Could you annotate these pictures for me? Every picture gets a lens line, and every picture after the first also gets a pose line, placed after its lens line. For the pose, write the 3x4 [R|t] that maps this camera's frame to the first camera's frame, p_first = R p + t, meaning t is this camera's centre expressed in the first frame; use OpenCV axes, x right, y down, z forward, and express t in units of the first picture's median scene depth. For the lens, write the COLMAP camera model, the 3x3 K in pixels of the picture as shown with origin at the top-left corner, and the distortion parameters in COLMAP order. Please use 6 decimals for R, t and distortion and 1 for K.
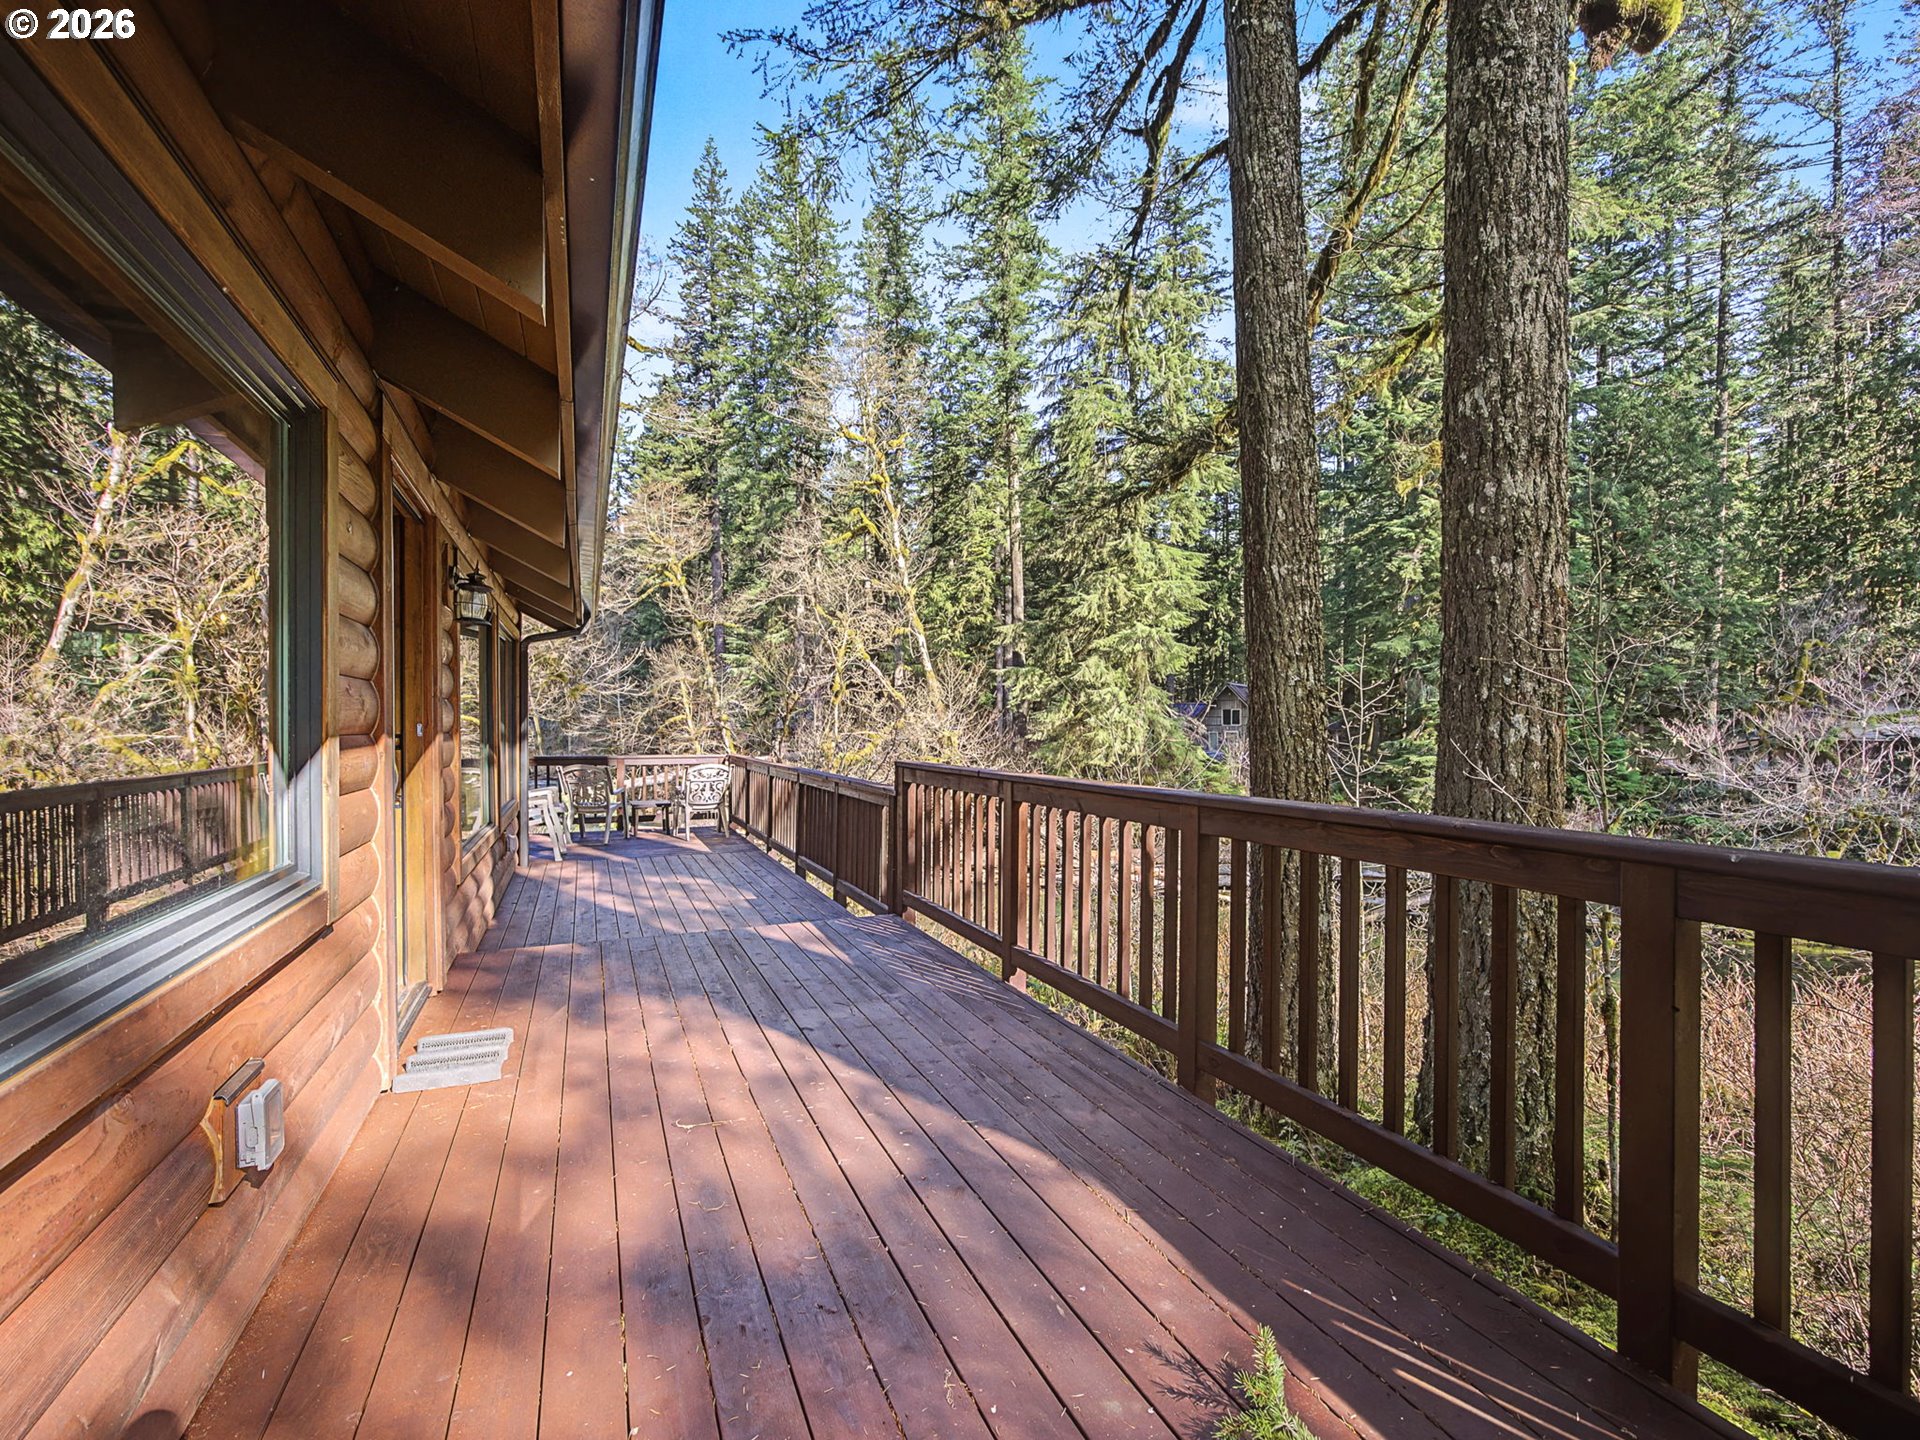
lens RADIAL K [[850.2, 0, 958.5], [0, 850.2, 713.1], [0, 0, 1]] dist [-0.015886, 0.006517]
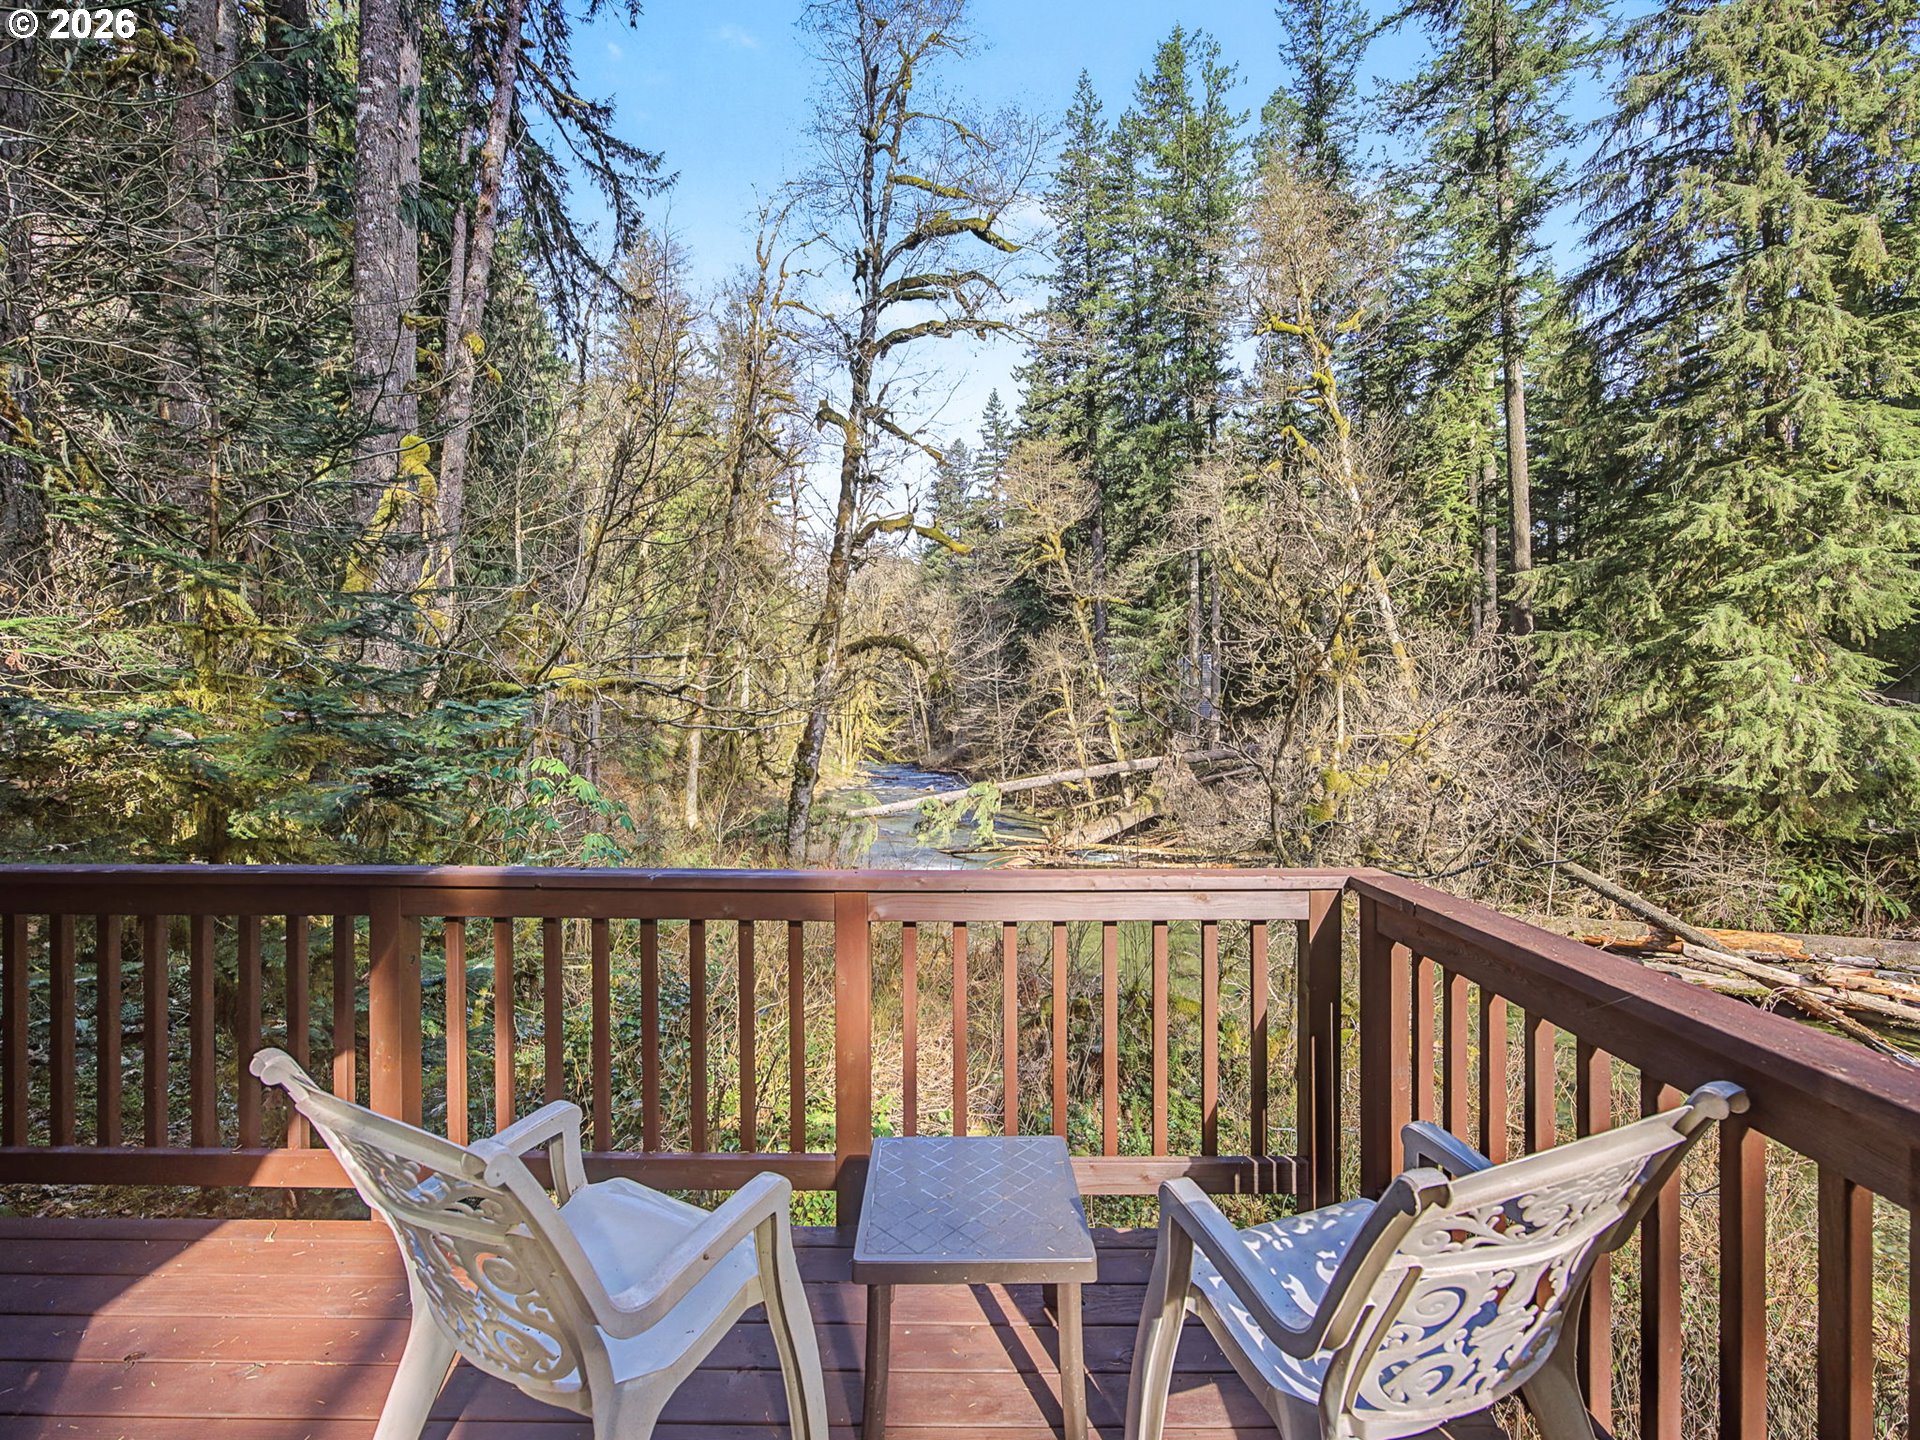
lens RADIAL K [[850.2, 0, 967.3], [0, 850.2, 715.1], [0, 0, 1]] dist [-0.015886, 0.006517]
pose [[0.912255, -0.004855, -0.409594, -0.064468], [0.009302, 0.999917, 0.008866, 0.000693], [0.409517, -0.011899, 0.912225, 0.184053]]
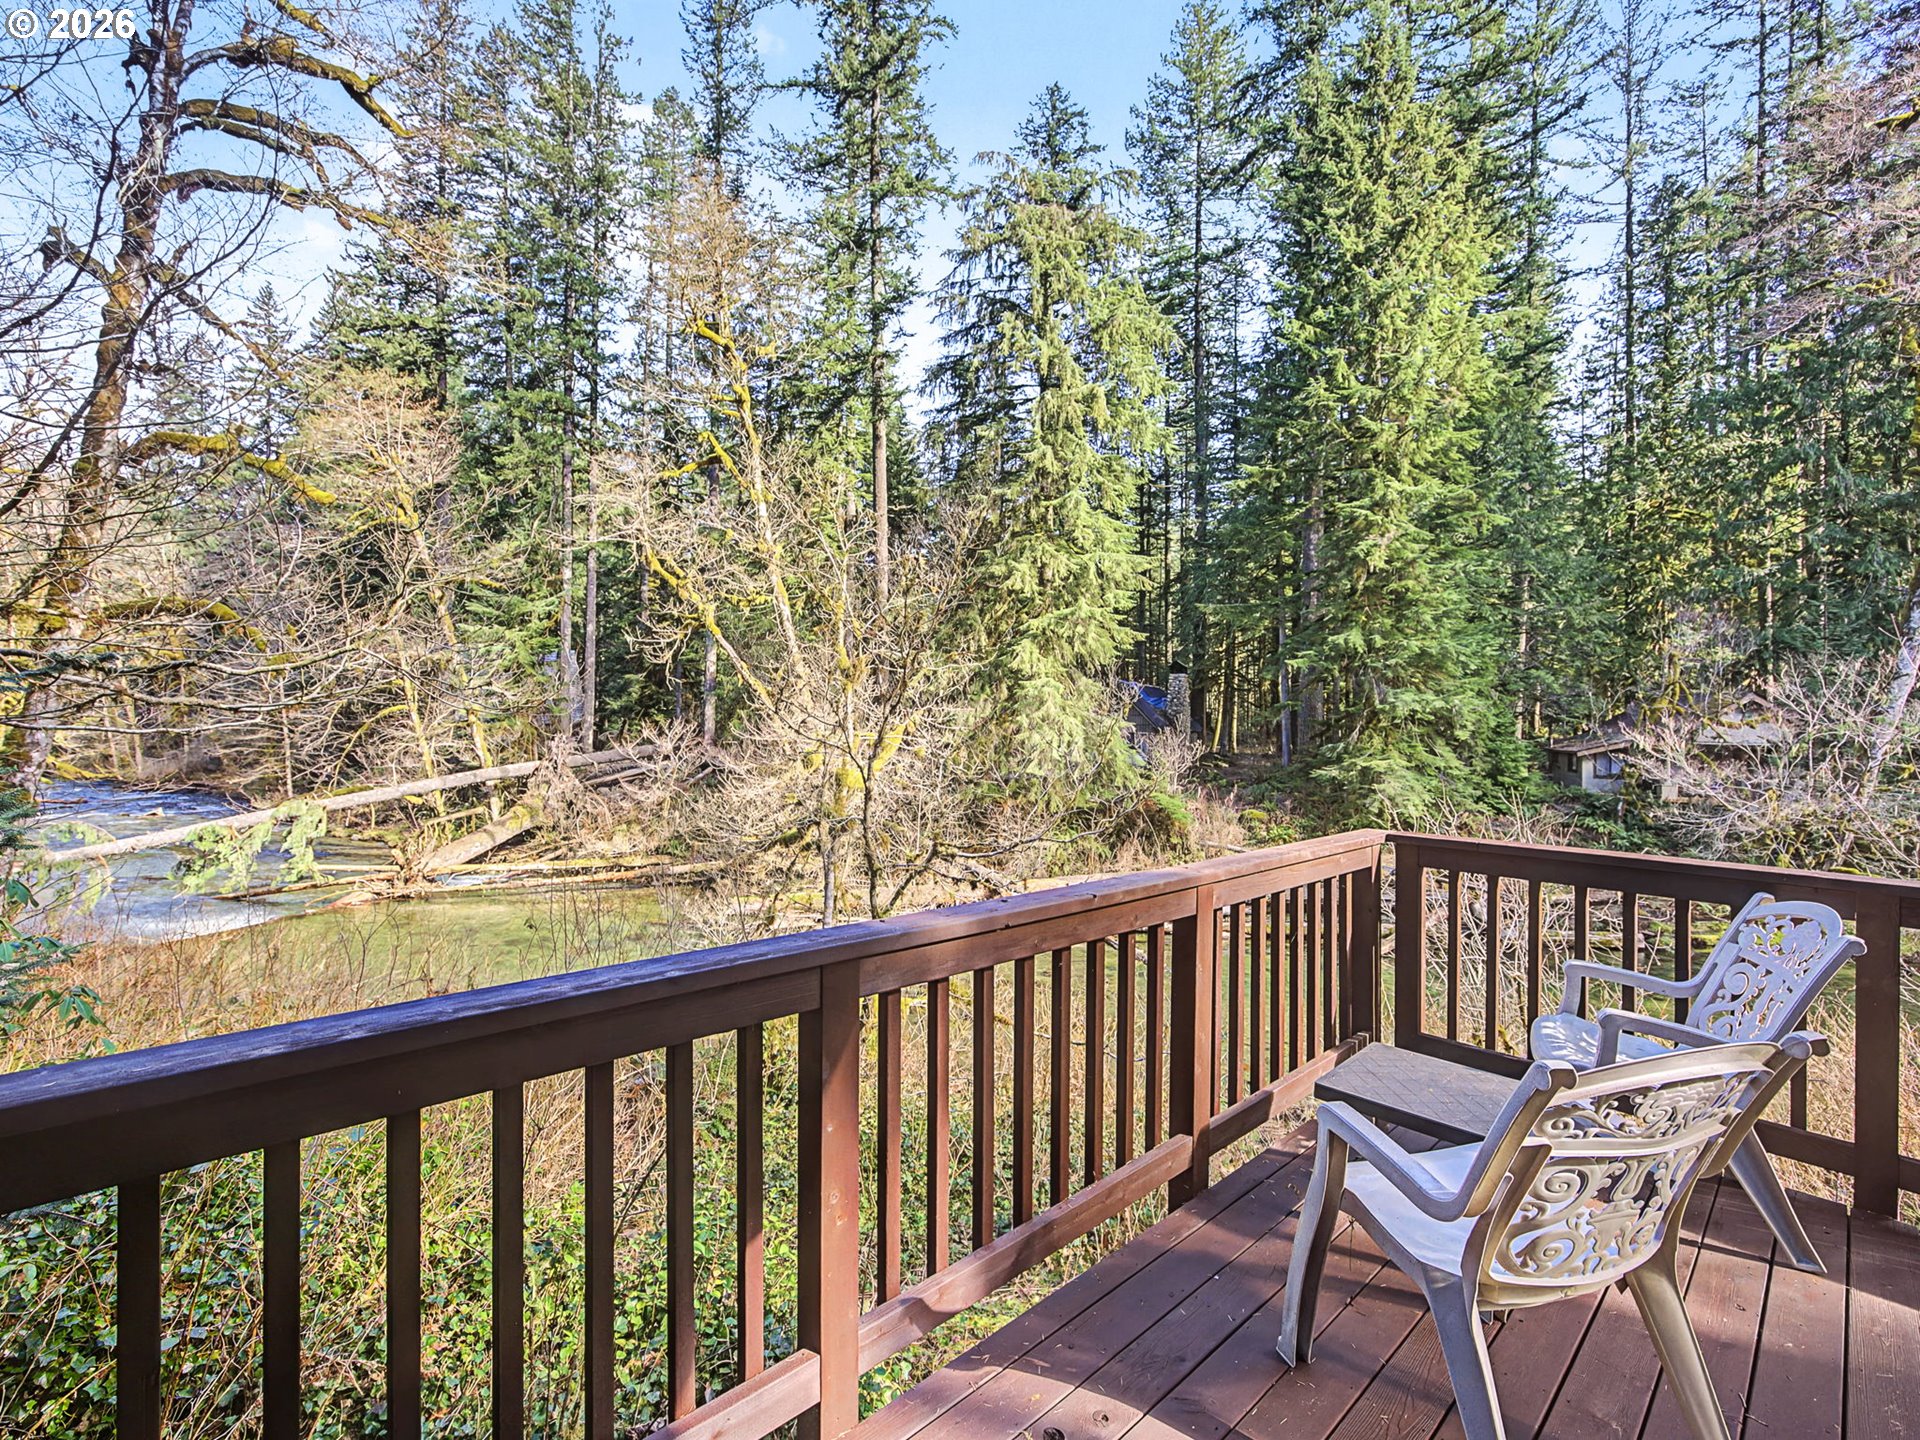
lens RADIAL K [[850.2, 0, 986.3], [0, 850.2, 712.8], [0, 0, 1]] dist [-0.015886, 0.006517]
pose [[0.945424, 0.007872, 0.325749, -0.109646], [-0.010270, 0.999931, 0.005641, -0.000722], [-0.325682, -0.008678, 0.945439, 0.185424]]
